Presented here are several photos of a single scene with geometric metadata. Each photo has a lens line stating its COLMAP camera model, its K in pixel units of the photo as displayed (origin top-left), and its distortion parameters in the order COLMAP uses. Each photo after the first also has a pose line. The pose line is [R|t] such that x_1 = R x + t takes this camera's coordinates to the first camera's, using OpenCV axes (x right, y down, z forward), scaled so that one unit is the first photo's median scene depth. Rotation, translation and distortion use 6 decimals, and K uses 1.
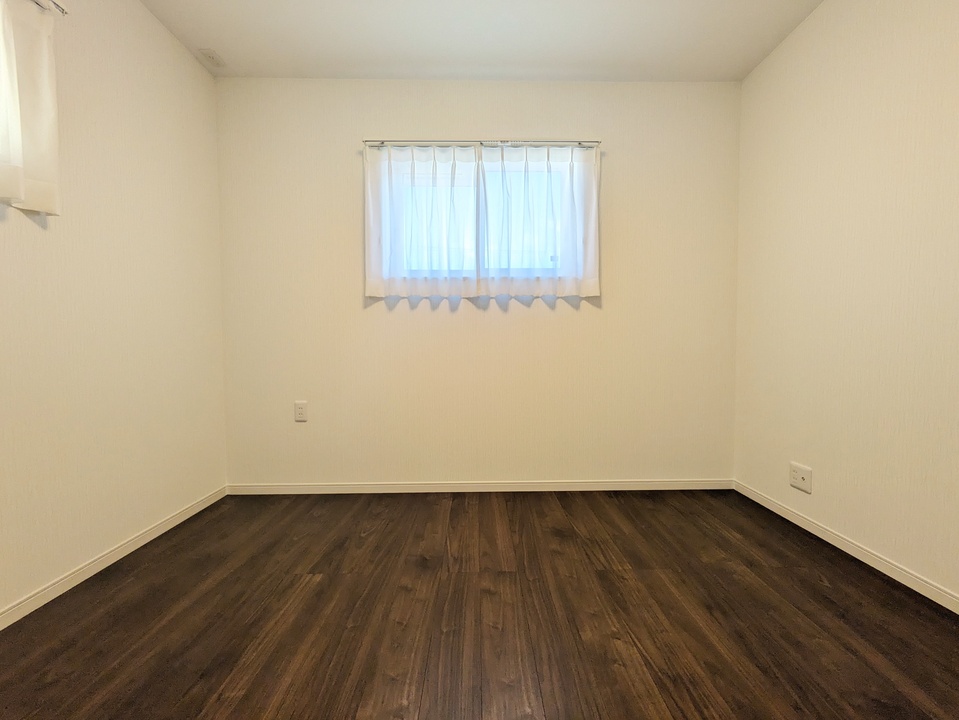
lens RADIAL K [[379.4, 0, 482.7], [0, 379.4, 359.3], [0, 0, 1]] dist [0.001909, 0.000454]
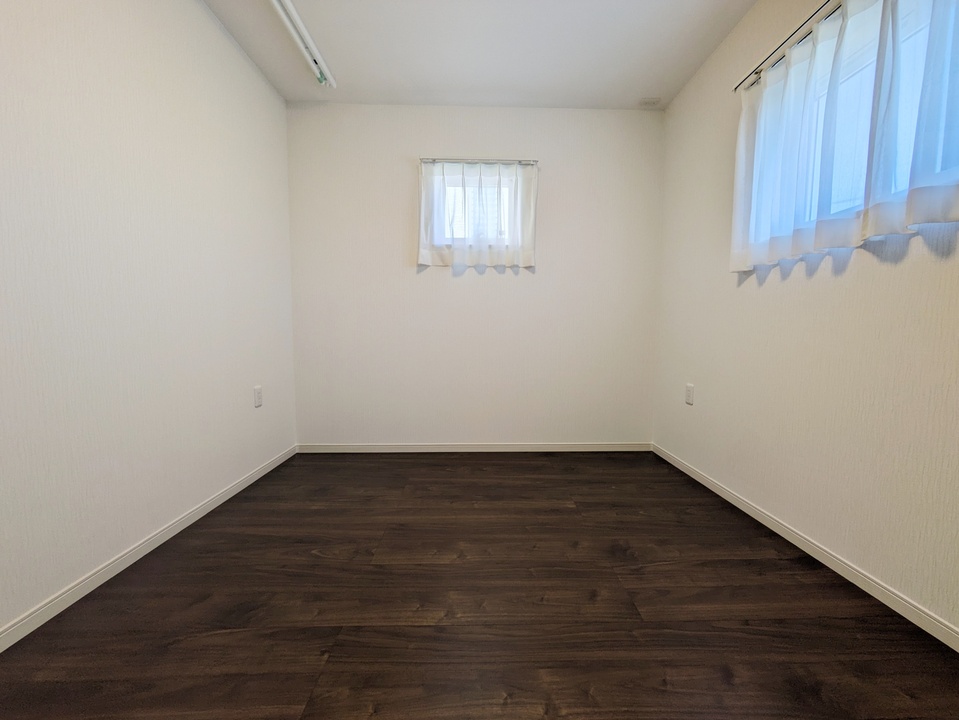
lens RADIAL K [[379.4, 0, 482.7], [0, 379.4, 359.3], [0, 0, 1]] dist [0.001909, 0.000454]
pose [[0.005076, 0.073162, -0.997307, 0.740106], [-0.038876, 0.996580, 0.072911, -0.015000], [0.999231, 0.038402, 0.007903, 0.581375]]
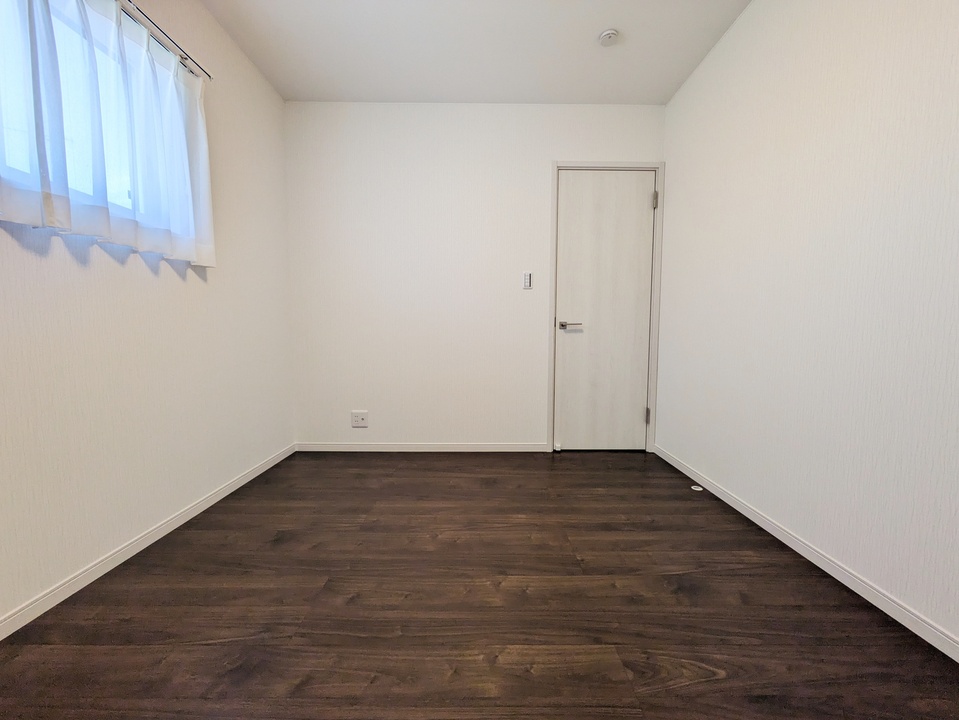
lens RADIAL K [[379.4, 0, 482.7], [0, 379.4, 359.3], [0, 0, 1]] dist [0.001909, 0.000454]
pose [[0.008727, -0.064200, 0.997899, -0.700101], [0.030056, 0.997503, 0.063911, -0.004399], [-0.999510, 0.029435, 0.010635, 0.550485]]
